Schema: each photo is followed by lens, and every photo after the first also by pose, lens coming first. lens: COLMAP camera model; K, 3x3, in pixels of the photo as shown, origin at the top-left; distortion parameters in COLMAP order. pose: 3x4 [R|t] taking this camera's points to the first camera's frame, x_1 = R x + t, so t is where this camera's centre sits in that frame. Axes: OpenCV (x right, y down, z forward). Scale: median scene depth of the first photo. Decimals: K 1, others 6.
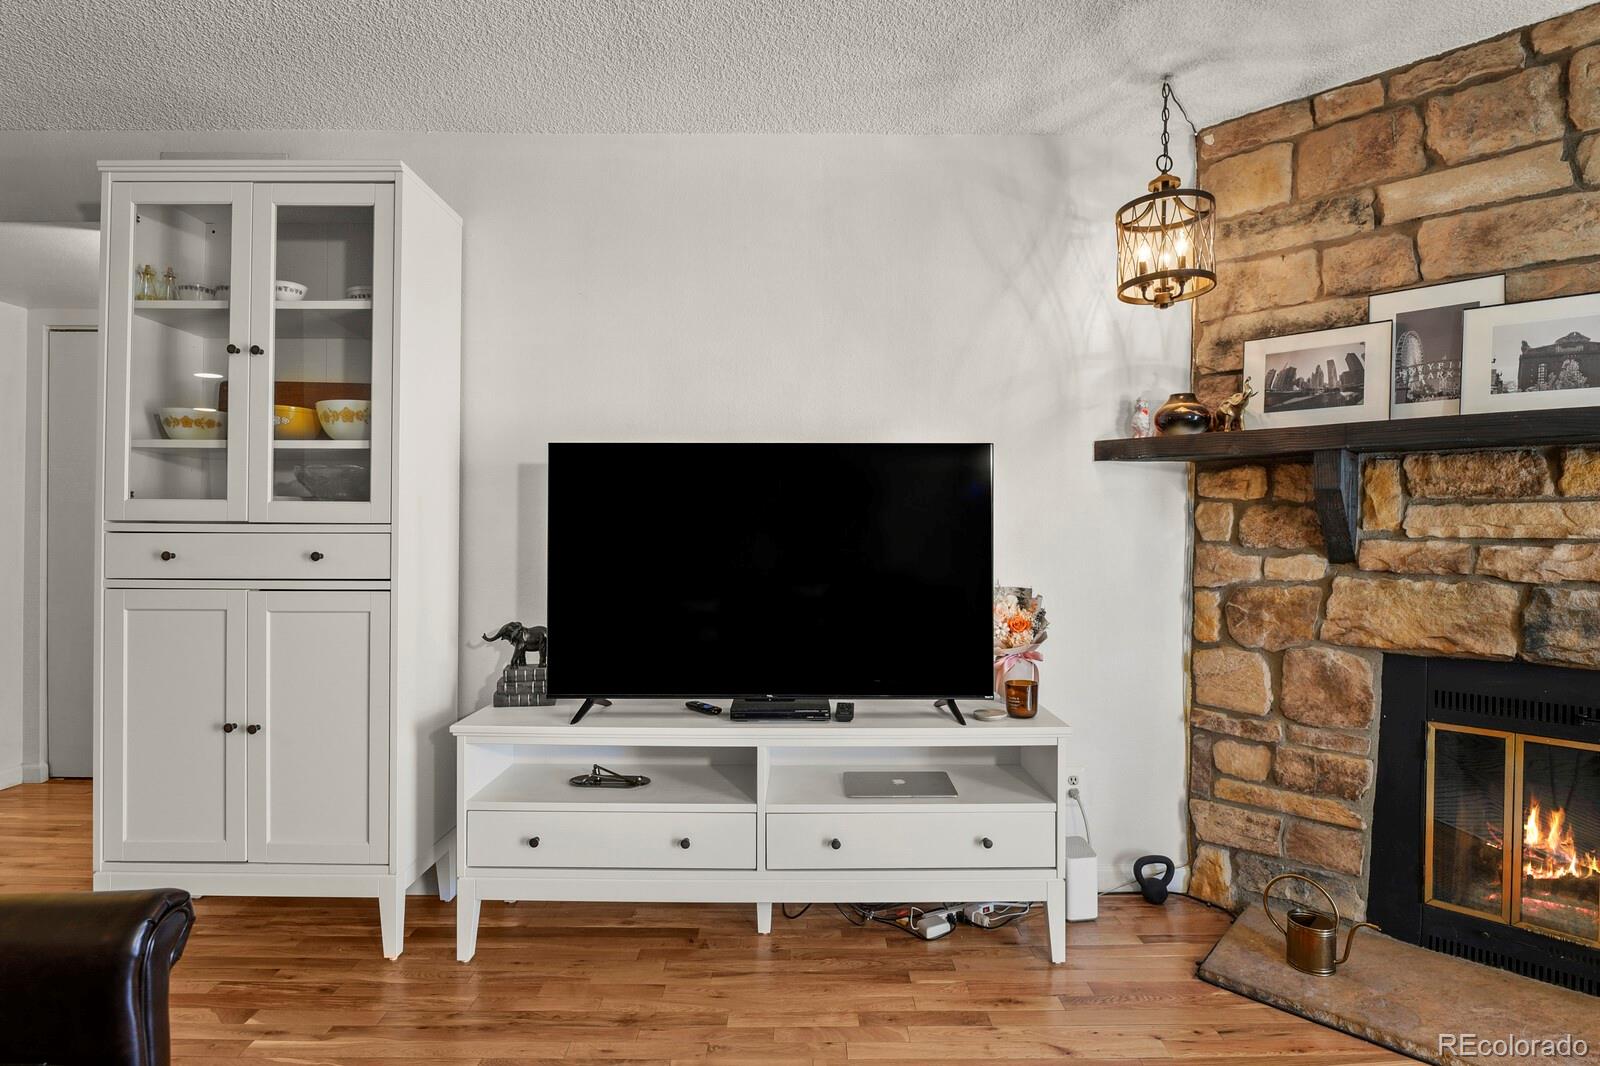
lens RADIAL K [[792.3, 0, 800.0], [0, 792.3, 533.0], [0, 0, 1]] dist [-0.014485, -0.001321]
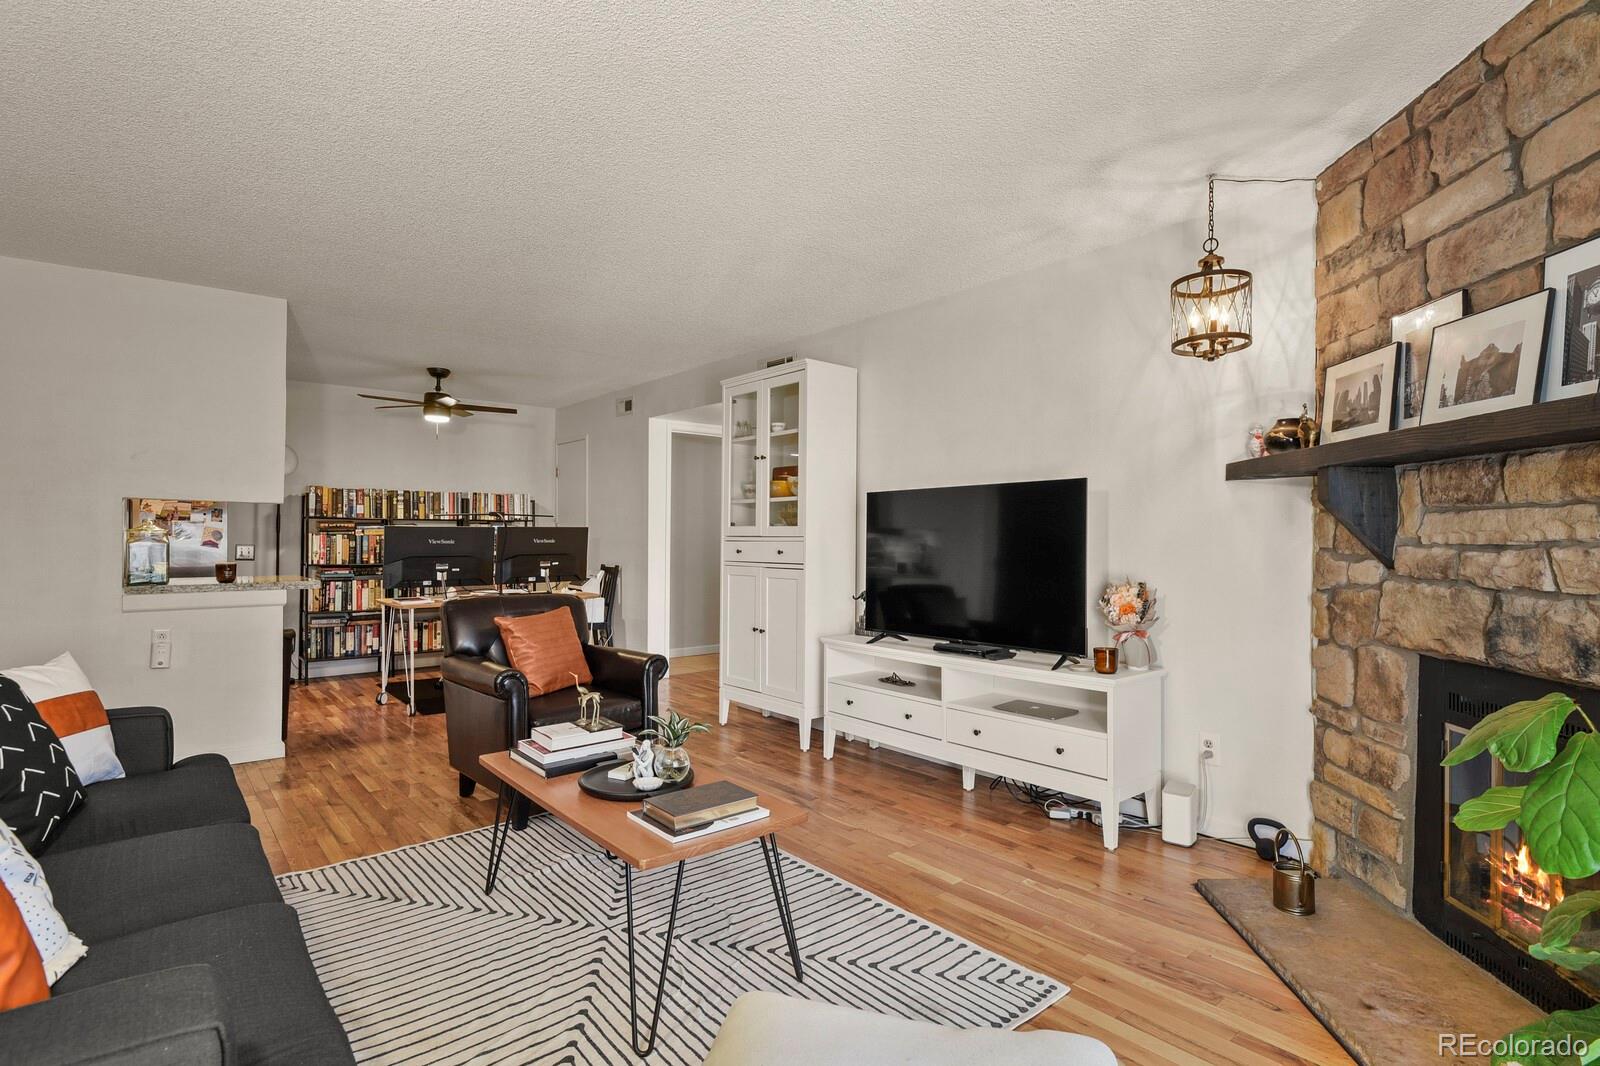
lens RADIAL K [[792.3, 0, 798.6], [0, 792.3, 535.4], [0, 0, 1]] dist [-0.008941, -0.001177]
pose [[0.636301, -0.006805, -0.771411, 1.037827], [-0.000425, 0.999958, -0.009172, 0.004021], [0.771440, 0.006164, 0.636272, -0.310870]]
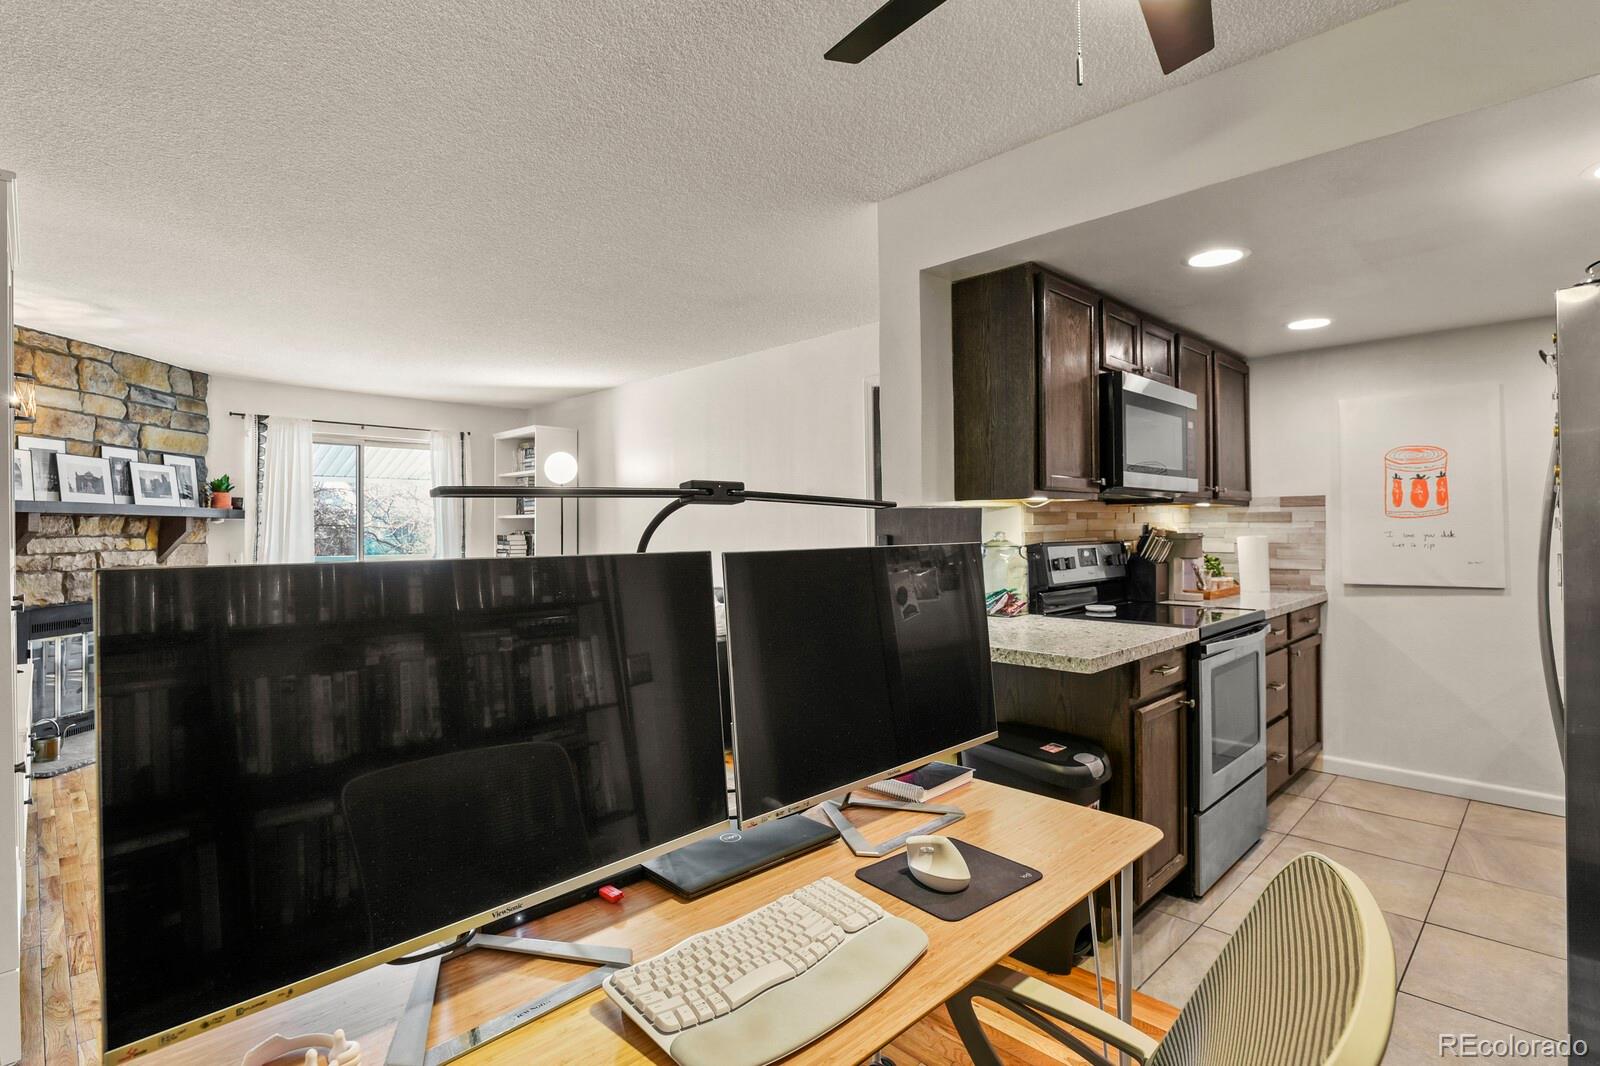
lens RADIAL K [[786.2, 0, 799.1], [0, 786.2, 519.3], [0, 0, 1]] dist [-0.011843, -0.001343]
pose [[-0.697610, 0.004441, 0.716464, -2.113952], [0.004448, 0.999988, -0.001868, -0.072655], [-0.716464, 0.001884, -0.697622, 0.952359]]
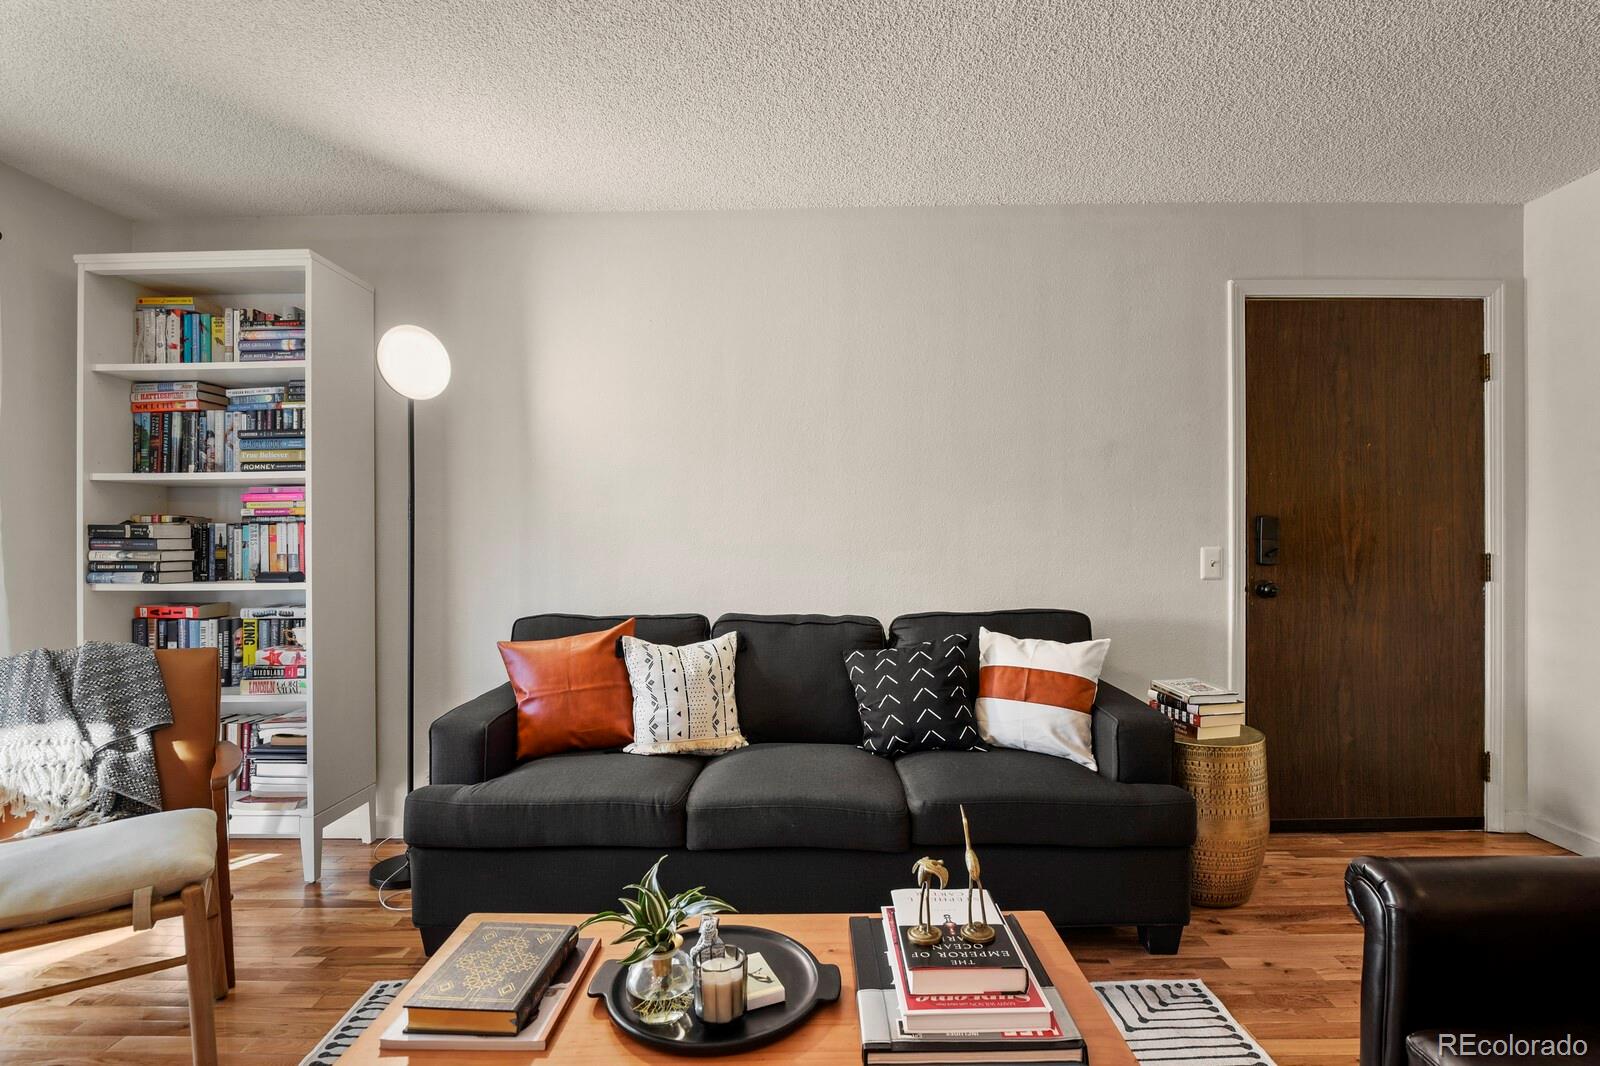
lens RADIAL K [[777.7, 0, 806.0], [0, 777.7, 540.6], [0, 0, 1]] dist [-0.002240, -0.009274]
pose [[-0.999841, 0.000001, 0.017852, -0.010174], [0.000093, 0.999987, 0.005157, 0.001789], [-0.017851, 0.005158, -0.999827, 0.760661]]
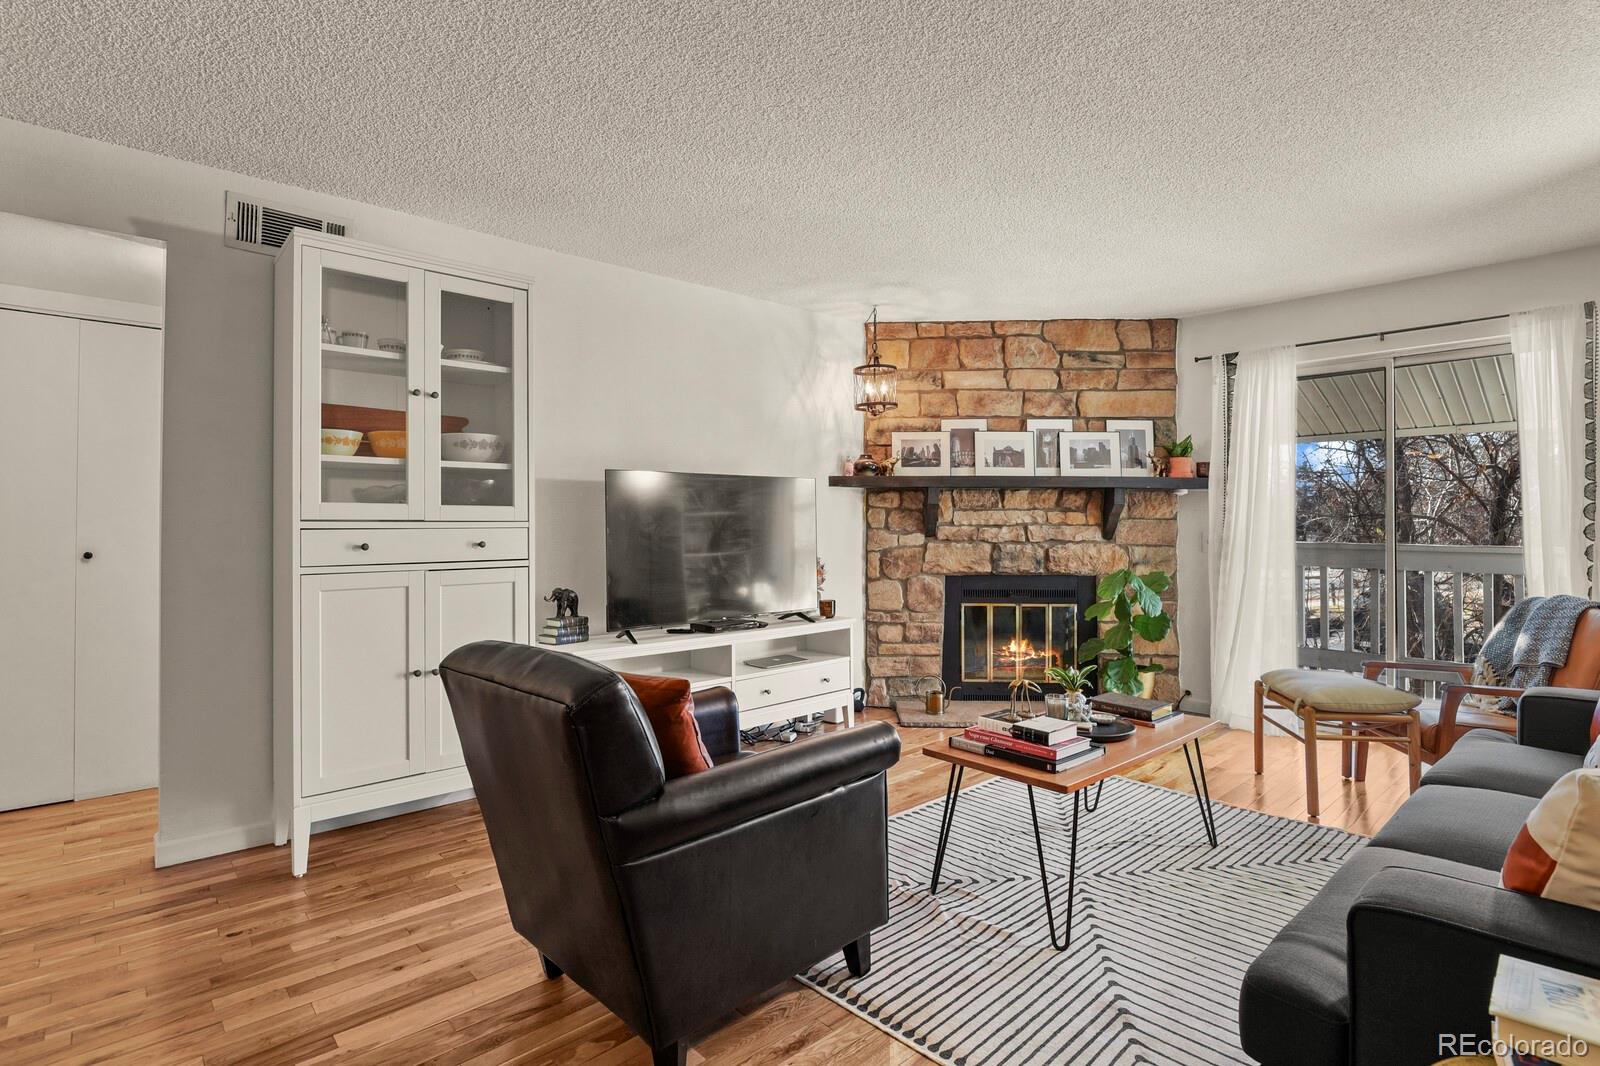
lens RADIAL K [[786.2, 0, 799.1], [0, 786.2, 519.3], [0, 0, 1]] dist [-0.011843, -0.001343]
pose [[0.749019, -0.003543, 0.662539, -1.097125], [0.009970, 0.999933, -0.005925, -0.001769], [-0.662474, 0.011043, 0.749004, -0.433494]]
